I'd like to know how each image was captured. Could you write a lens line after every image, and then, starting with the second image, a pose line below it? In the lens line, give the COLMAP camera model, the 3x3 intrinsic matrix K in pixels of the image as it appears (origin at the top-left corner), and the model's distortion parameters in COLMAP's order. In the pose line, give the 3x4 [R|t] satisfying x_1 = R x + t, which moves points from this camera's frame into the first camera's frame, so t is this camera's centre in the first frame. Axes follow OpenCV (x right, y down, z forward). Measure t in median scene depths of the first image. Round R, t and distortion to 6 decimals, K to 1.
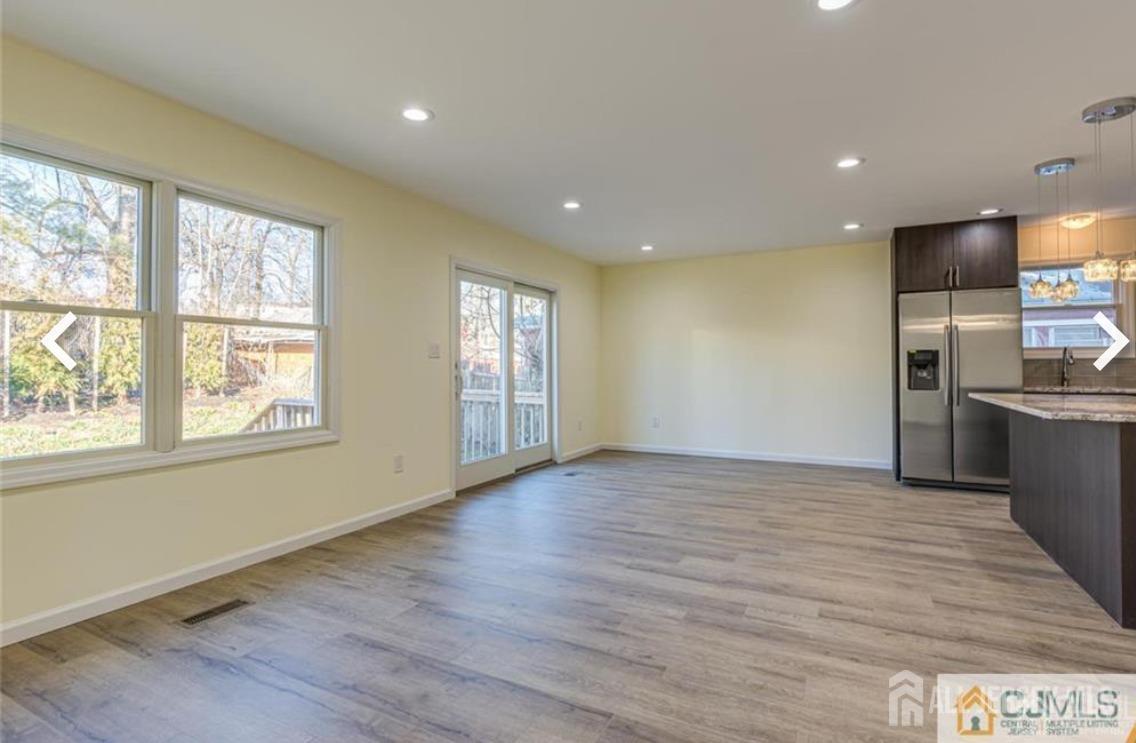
lens RADIAL K [[534.4, 0, 600.6], [0, 534.4, 357.8], [0, 0, 1]] dist [-0.001142, -0.000275]
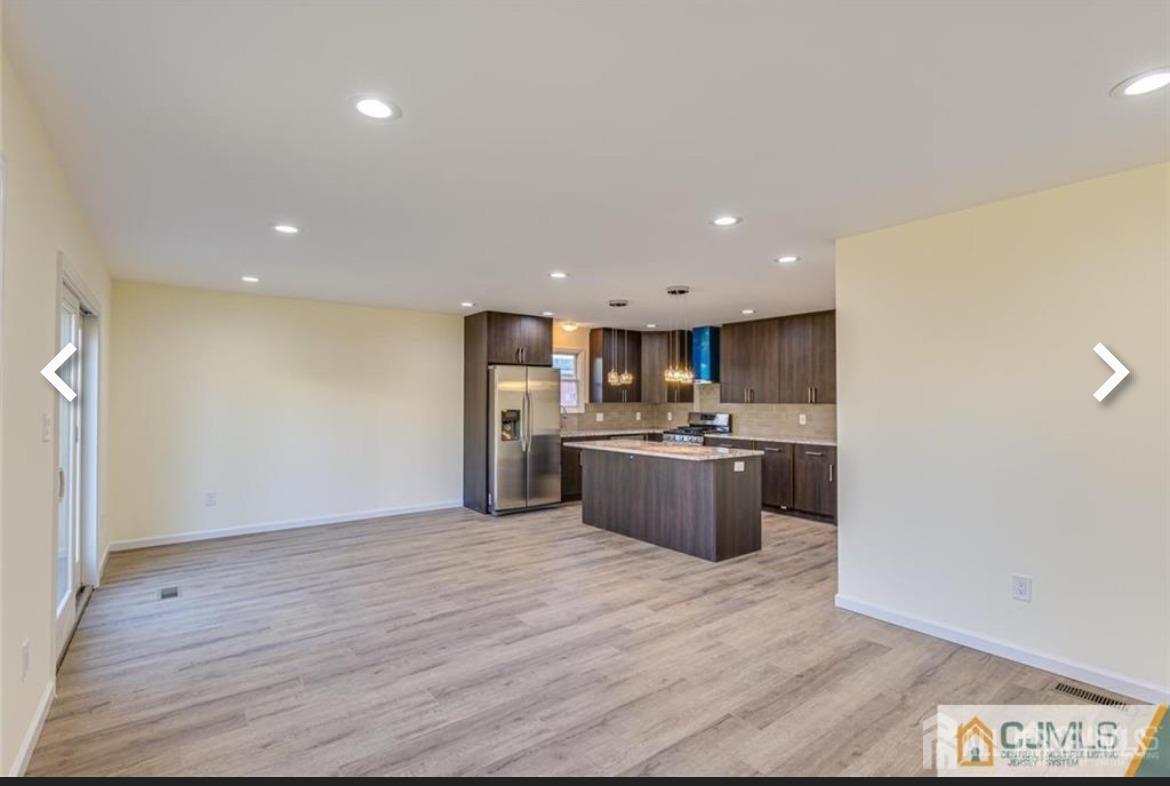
lens RADIAL K [[530.6, 0, 585.0], [0, 530.6, 393.0], [0, 0, 1]] dist [-0.002470, -0.000066]
pose [[0.455350, 0.016598, 0.890158, -0.794692], [-0.016199, 0.999815, -0.010356, -0.076859], [-0.890165, -0.009704, 0.455534, 0.418322]]
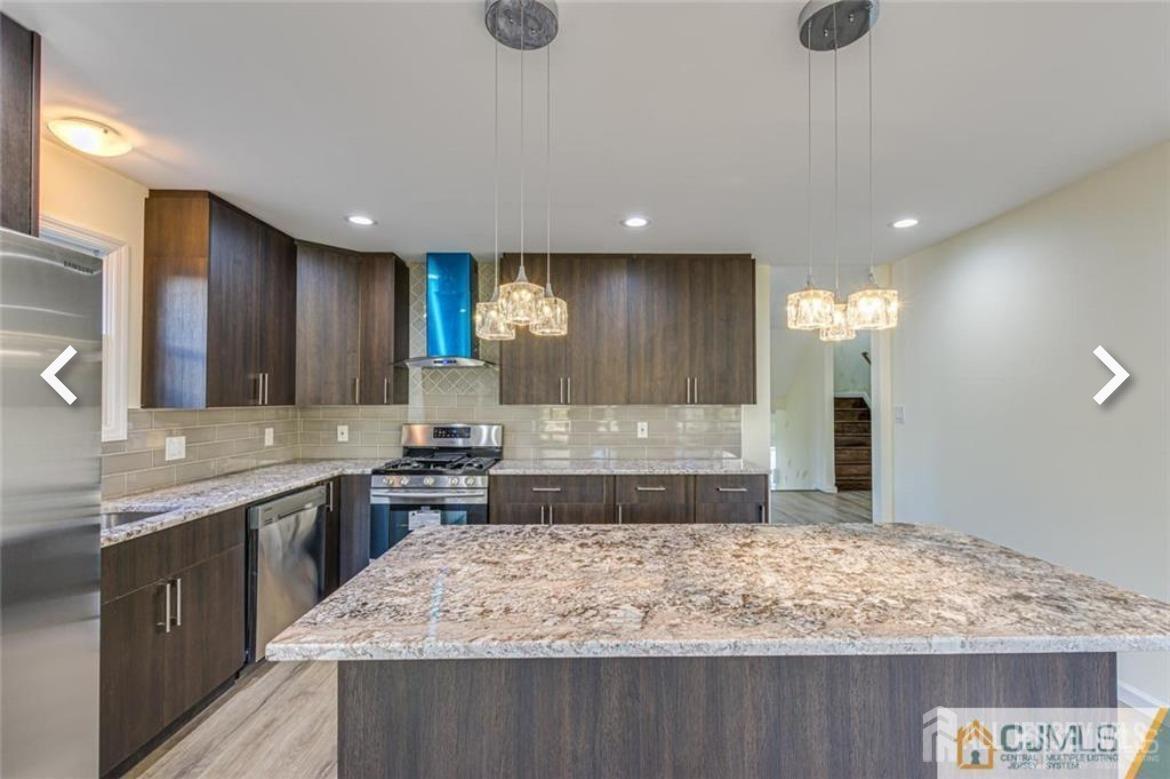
lens RADIAL K [[508.0, 0, 585.0], [0, 508.0, 389.5], [0, 0, 1]] dist [0.001470, 0.000157]
pose [[-0.436450, 0.022426, 0.899449, 0.571998], [-0.007397, 0.999566, -0.028512, -0.067828], [-0.899698, -0.019097, -0.436095, 1.375798]]
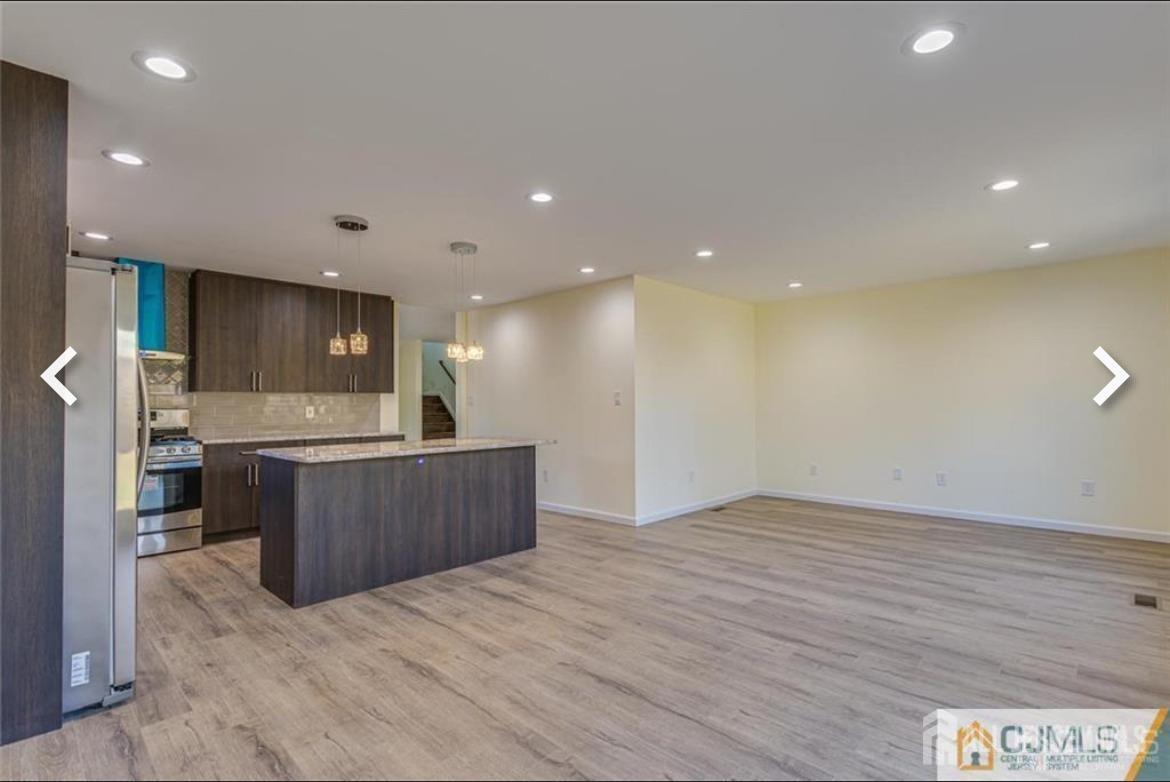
lens RADIAL K [[559.4, 0, 585.0], [0, 559.4, 391.0], [0, 0, 1]] dist [0.002903, -0.000030]
pose [[-0.945137, 0.016782, 0.326242, 0.098464], [0.005430, 0.999349, -0.035675, 0.003583], [-0.326628, -0.031947, -0.944613, 2.268860]]
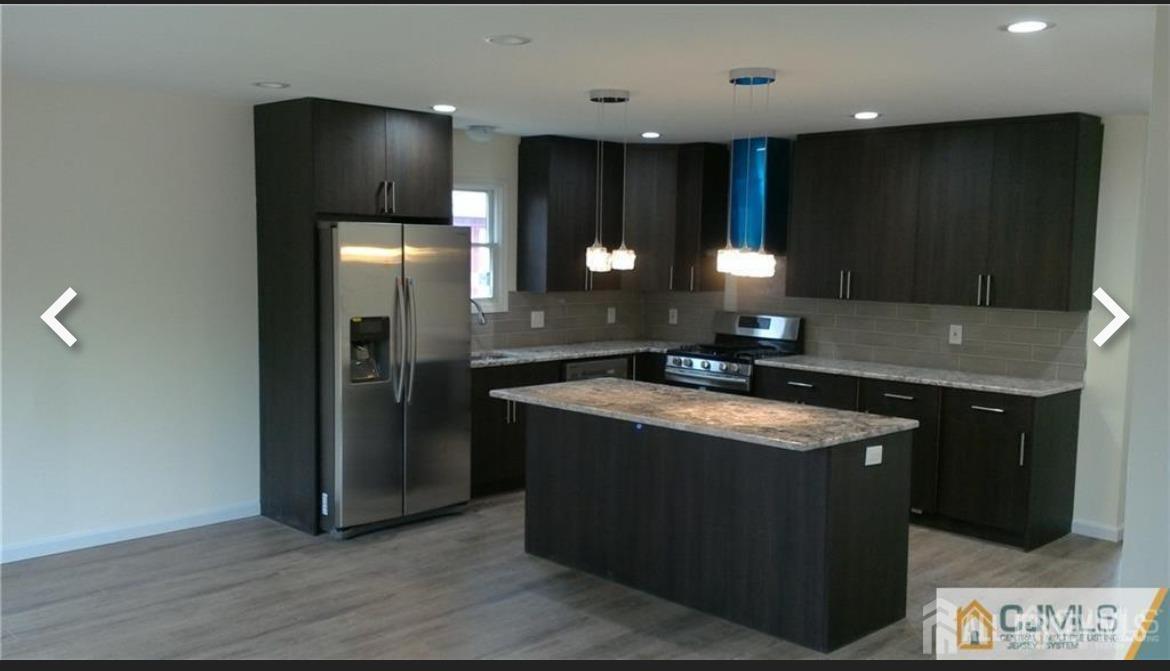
lens RADIAL K [[1018.5, 0, 567.3], [0, 1018.5, 336.0], [0, 0, 1]] dist [0.163409, -0.000553]
pose [[0.348247, -0.072387, 0.934604, -0.715550], [-0.028363, 0.995744, 0.087691, -0.173420], [-0.936974, -0.057046, 0.344712, 0.640773]]
